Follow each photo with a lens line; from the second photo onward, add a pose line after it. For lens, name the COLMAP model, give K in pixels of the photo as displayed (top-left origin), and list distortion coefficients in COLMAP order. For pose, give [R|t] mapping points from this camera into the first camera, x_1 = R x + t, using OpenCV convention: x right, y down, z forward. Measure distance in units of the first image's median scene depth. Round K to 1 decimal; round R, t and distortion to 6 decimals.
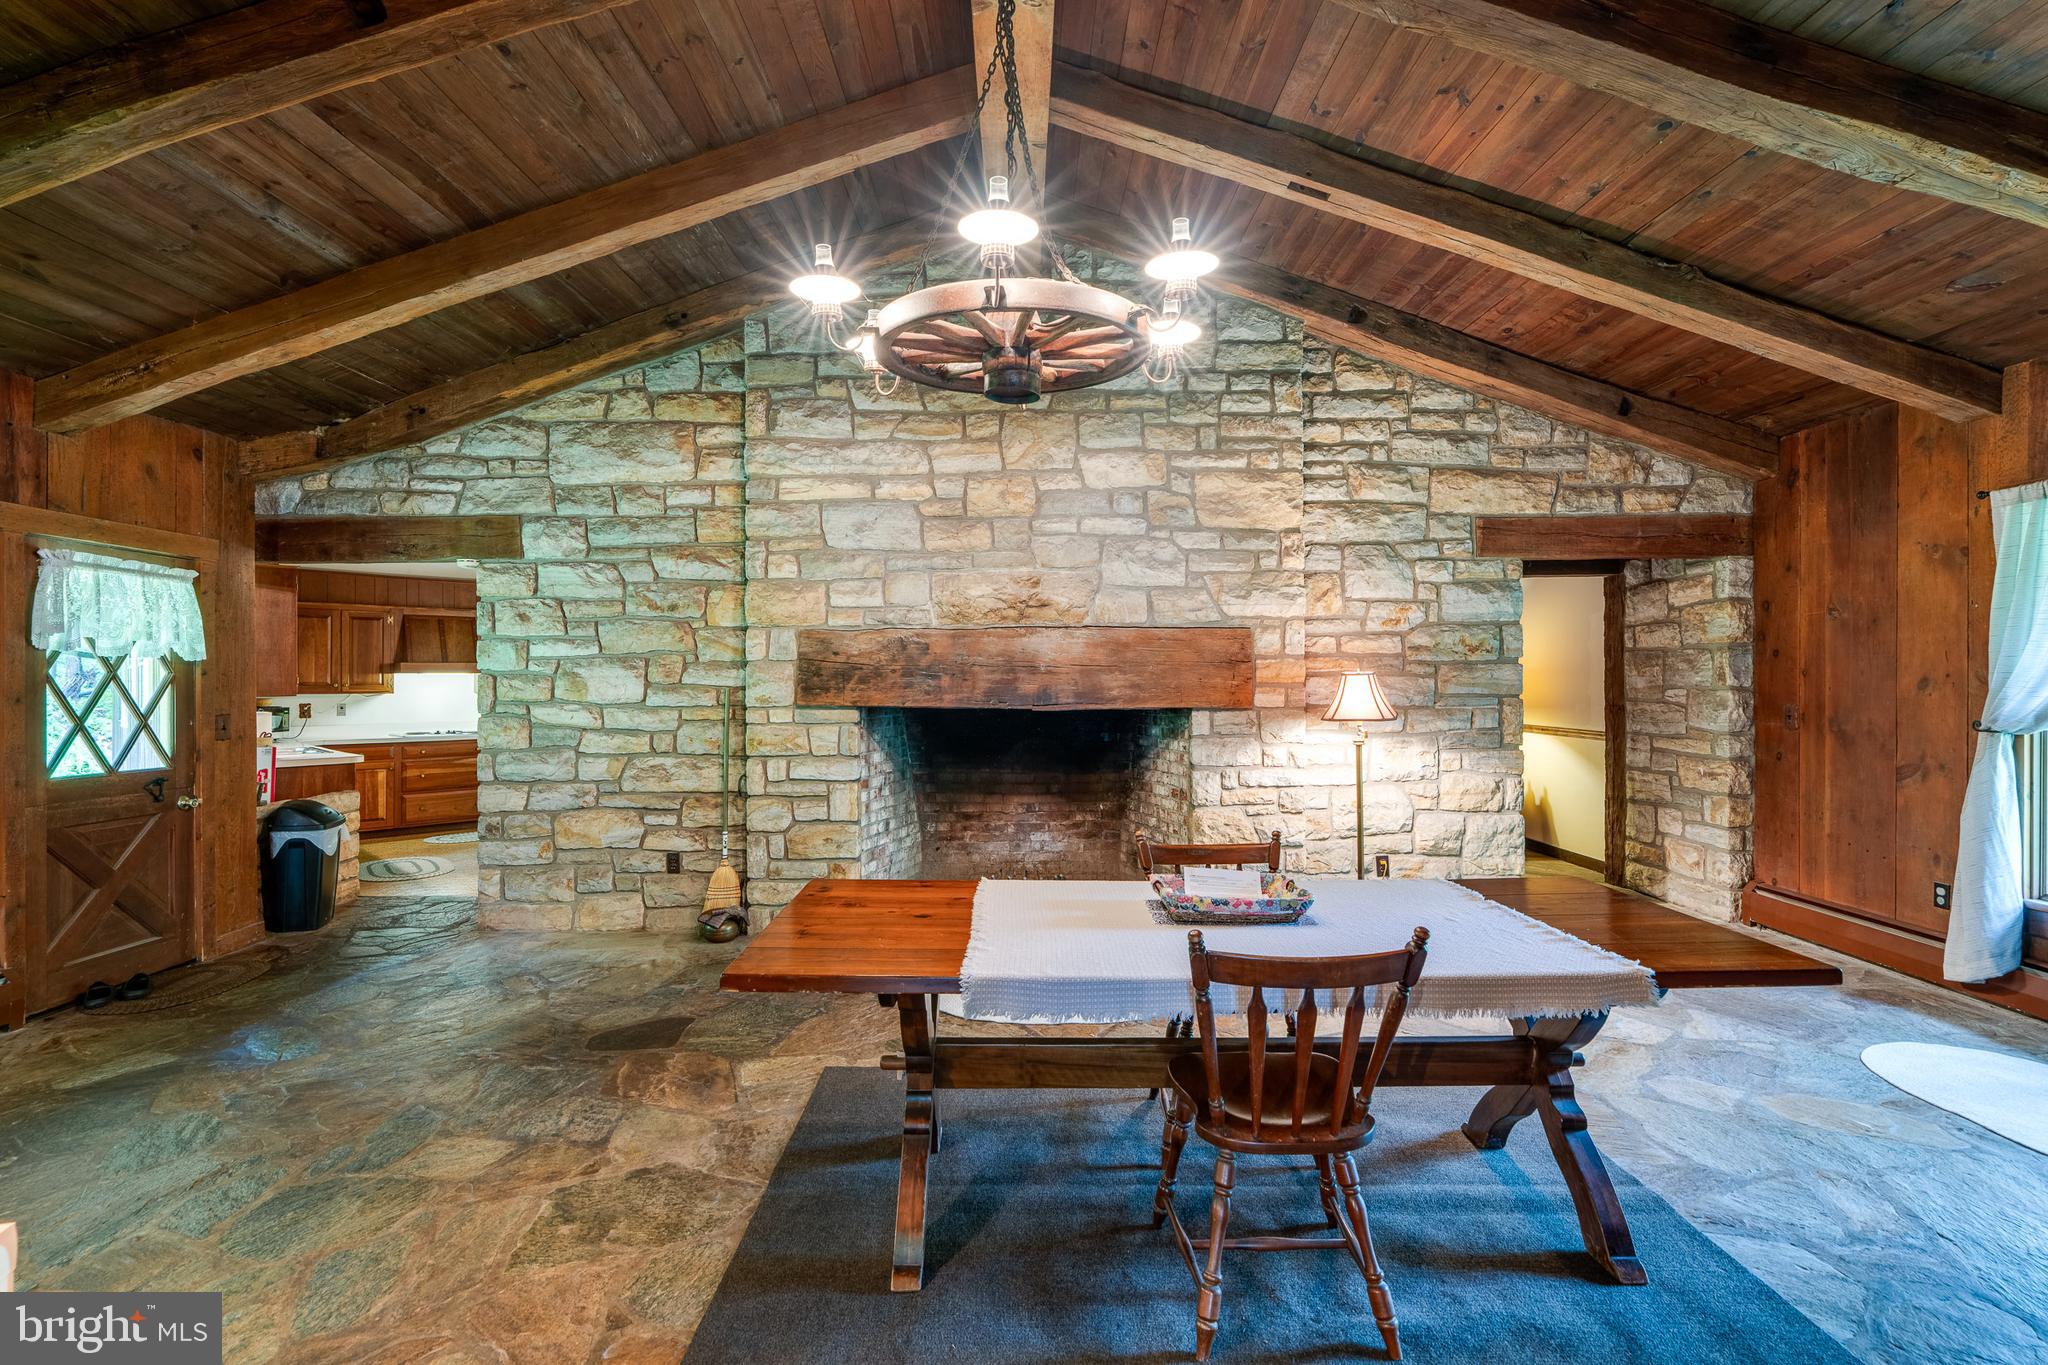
lens RADIAL K [[929.6, 0, 1005.5], [0, 929.6, 672.2], [0, 0, 1]] dist [-0.005456, 0.003080]
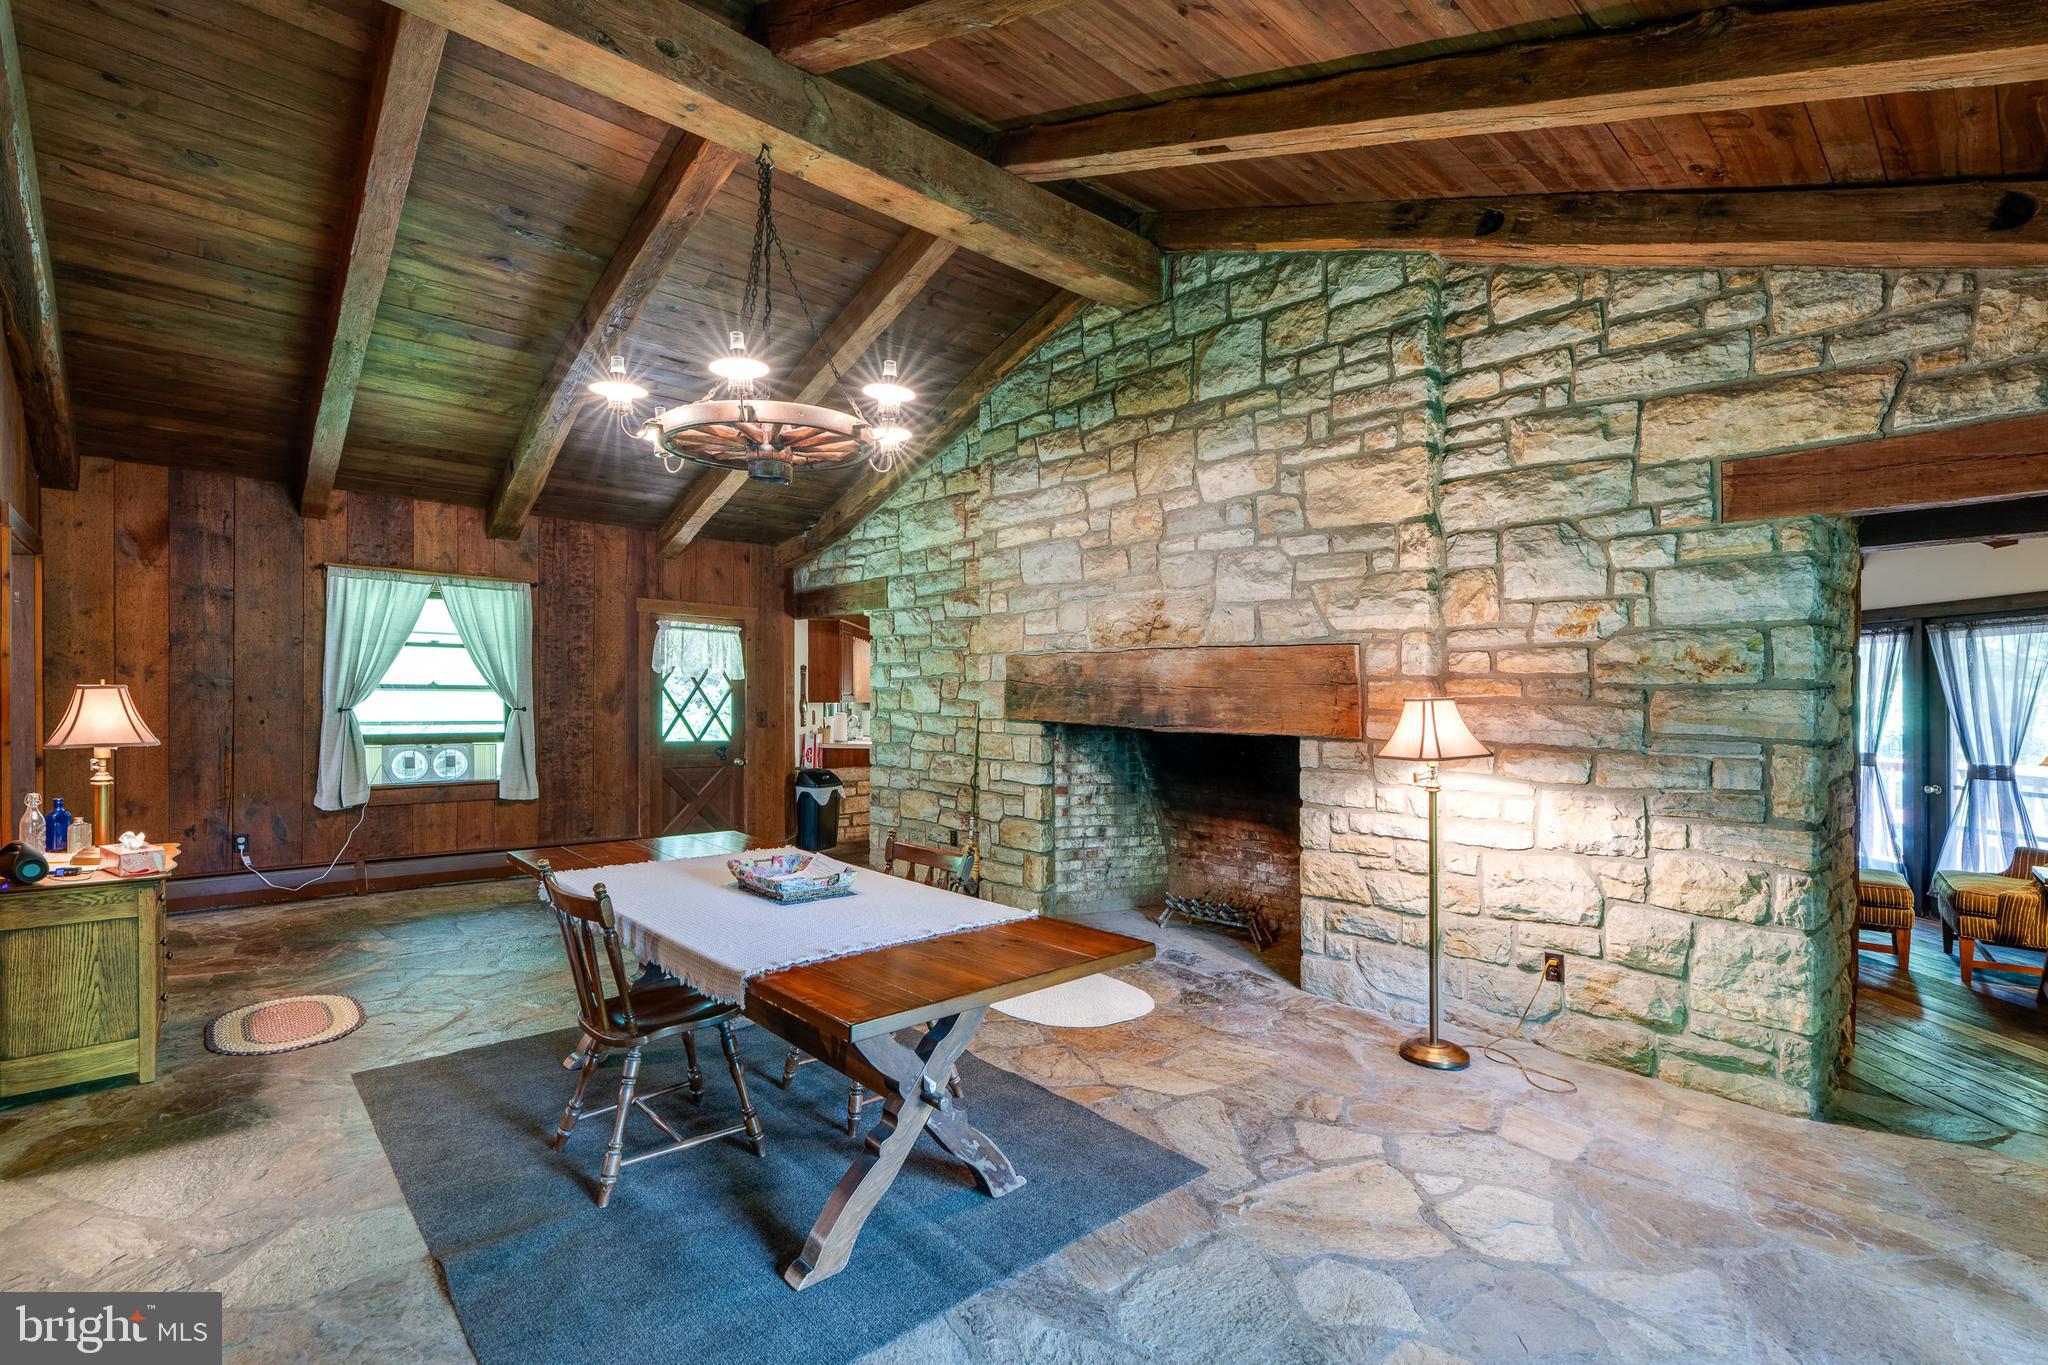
lens RADIAL K [[929.6, 0, 1003.0], [0, 929.6, 698.2], [0, 0, 1]] dist [-0.005456, 0.003080]
pose [[0.664045, 0.016624, -0.747508, 0.659694], [-0.007504, 0.999851, 0.015569, -0.009019], [0.747655, -0.004729, 0.664071, 0.199431]]
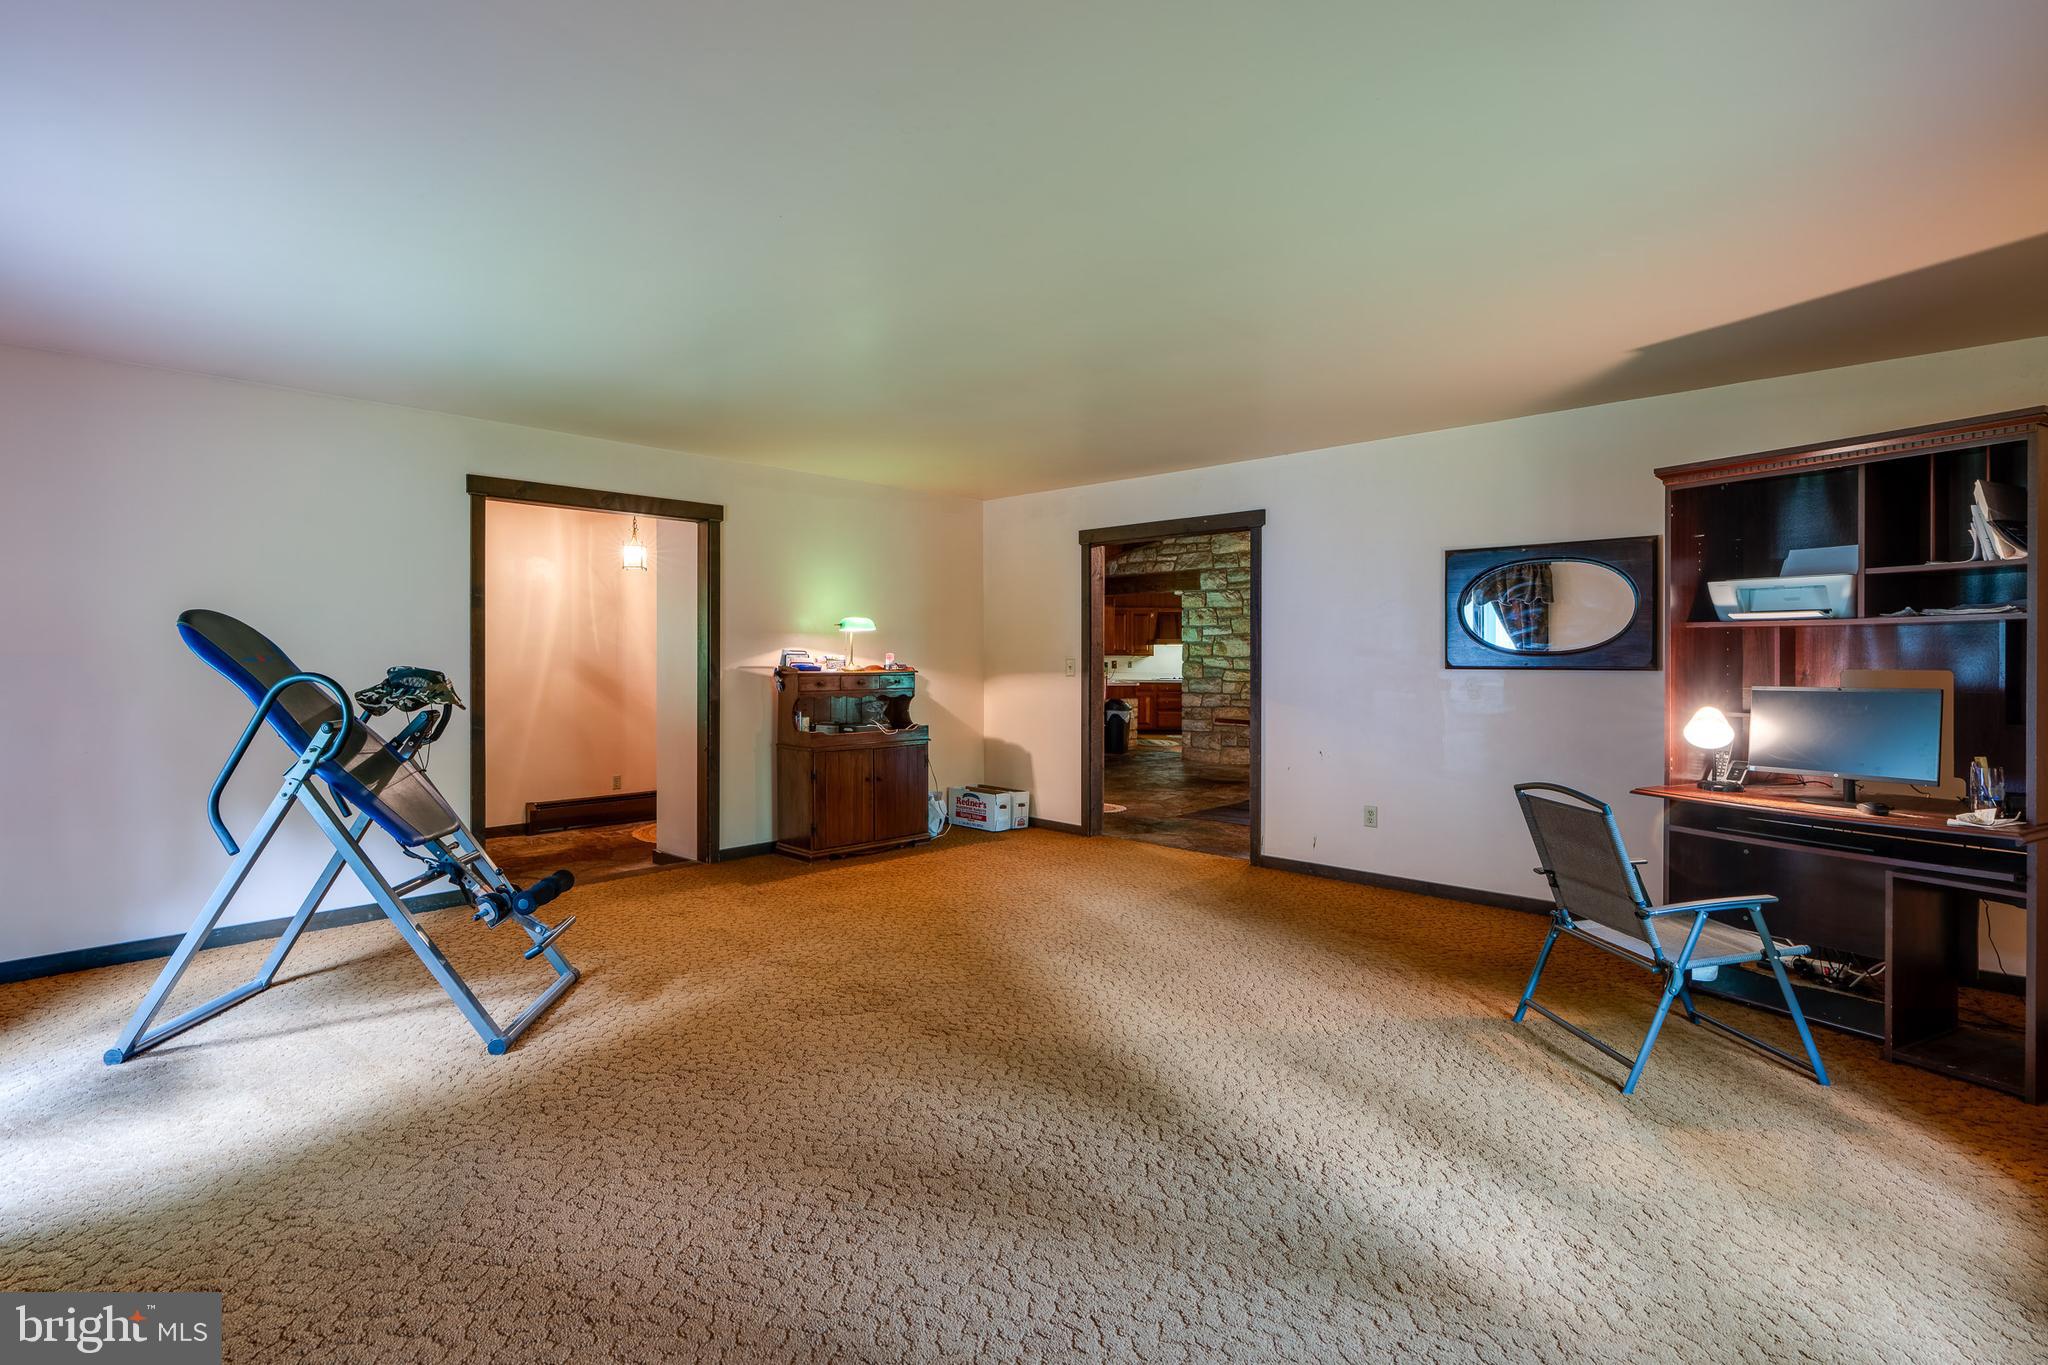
lens RADIAL K [[929.6, 0, 1034.3], [0, 929.6, 676.6], [0, 0, 1]] dist [-0.005456, 0.003080]
pose [[0.751979, 0.019023, -0.658913, 0.628817], [0.000929, 0.999552, 0.029918, 0.014866], [0.659187, -0.023110, 0.751624, -0.900061]]
